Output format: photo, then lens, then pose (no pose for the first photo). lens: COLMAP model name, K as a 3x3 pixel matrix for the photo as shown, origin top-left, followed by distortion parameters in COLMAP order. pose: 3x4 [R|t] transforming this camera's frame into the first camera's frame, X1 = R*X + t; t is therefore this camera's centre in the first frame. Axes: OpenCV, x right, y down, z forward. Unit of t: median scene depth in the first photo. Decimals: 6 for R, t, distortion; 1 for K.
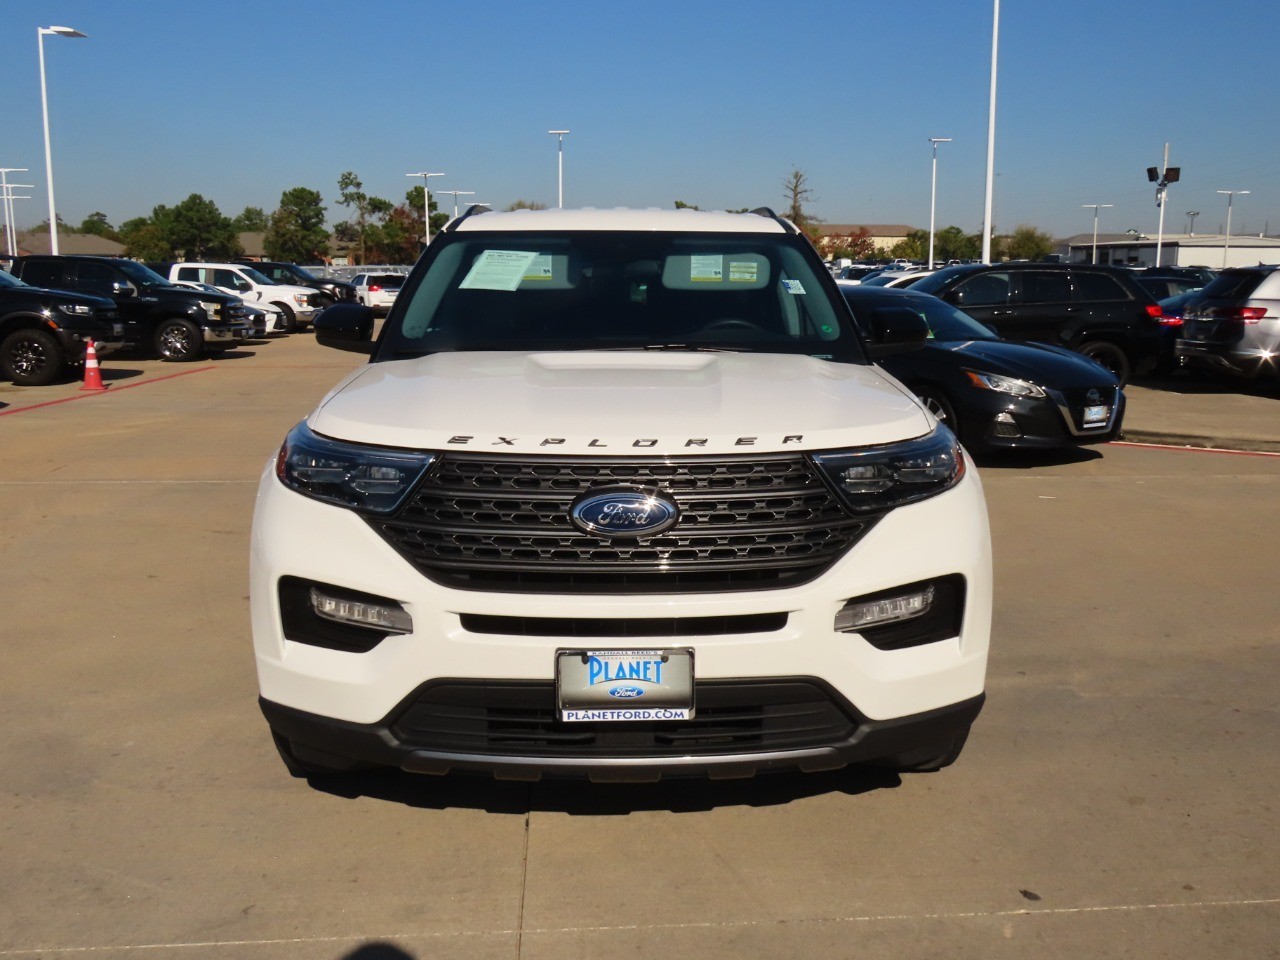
lens RADIAL K [[1190.5, 0, 638.3], [0, 1190.5, 478.6], [0, 0, 1]] dist [-0.012924, 0.000000]
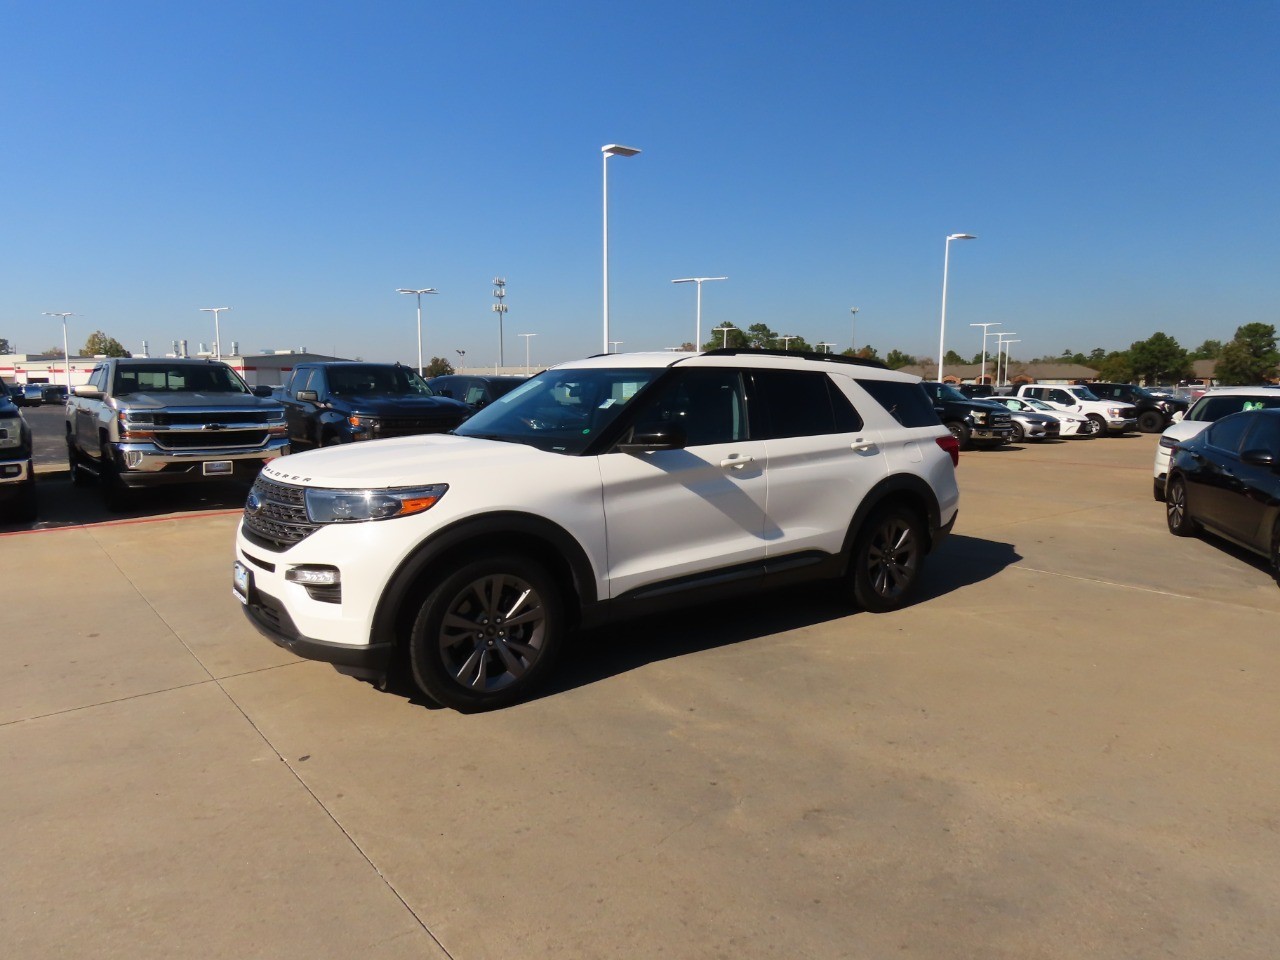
lens RADIAL K [[813.0, 0, 635.4], [0, 813.0, 479.5], [0, 0, 1]] dist [-0.003085, -0.004612]
pose [[0.579065, 0.091042, -0.810182, 0.123600], [-0.141637, 0.989868, 0.010000, -0.010005], [0.802884, 0.108961, 0.586092, 0.053824]]
